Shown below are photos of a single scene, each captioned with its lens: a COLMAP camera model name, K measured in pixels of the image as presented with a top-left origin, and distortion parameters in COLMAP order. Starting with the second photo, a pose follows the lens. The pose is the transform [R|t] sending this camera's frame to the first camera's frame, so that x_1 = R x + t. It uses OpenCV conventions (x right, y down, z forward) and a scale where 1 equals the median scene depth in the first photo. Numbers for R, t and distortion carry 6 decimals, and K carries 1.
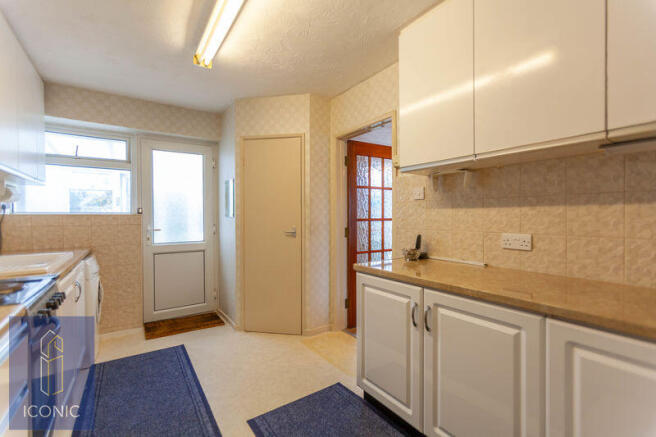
lens RADIAL K [[297.7, 0, 328.0], [0, 297.7, 219.8], [0, 0, 1]] dist [0.020743, 0.001194]
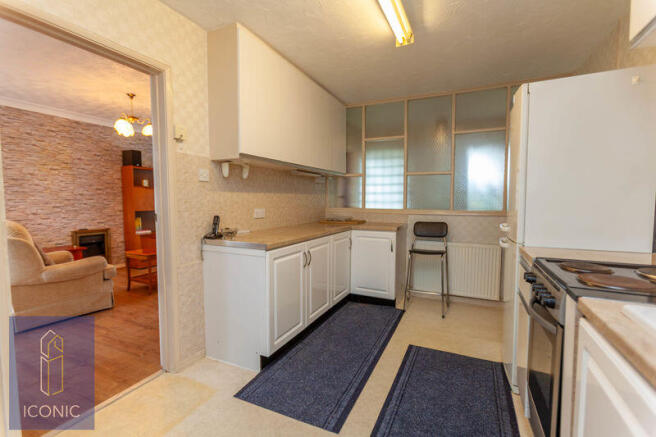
lens RADIAL K [[297.7, 0, 323.7], [0, 297.7, 216.4], [0, 0, 1]] dist [0.020743, 0.001194]
pose [[-0.490696, -0.056168, 0.869519, -0.918683], [0.002830, 0.997812, 0.066052, -0.018465], [-0.871326, 0.034873, -0.489463, 1.361252]]
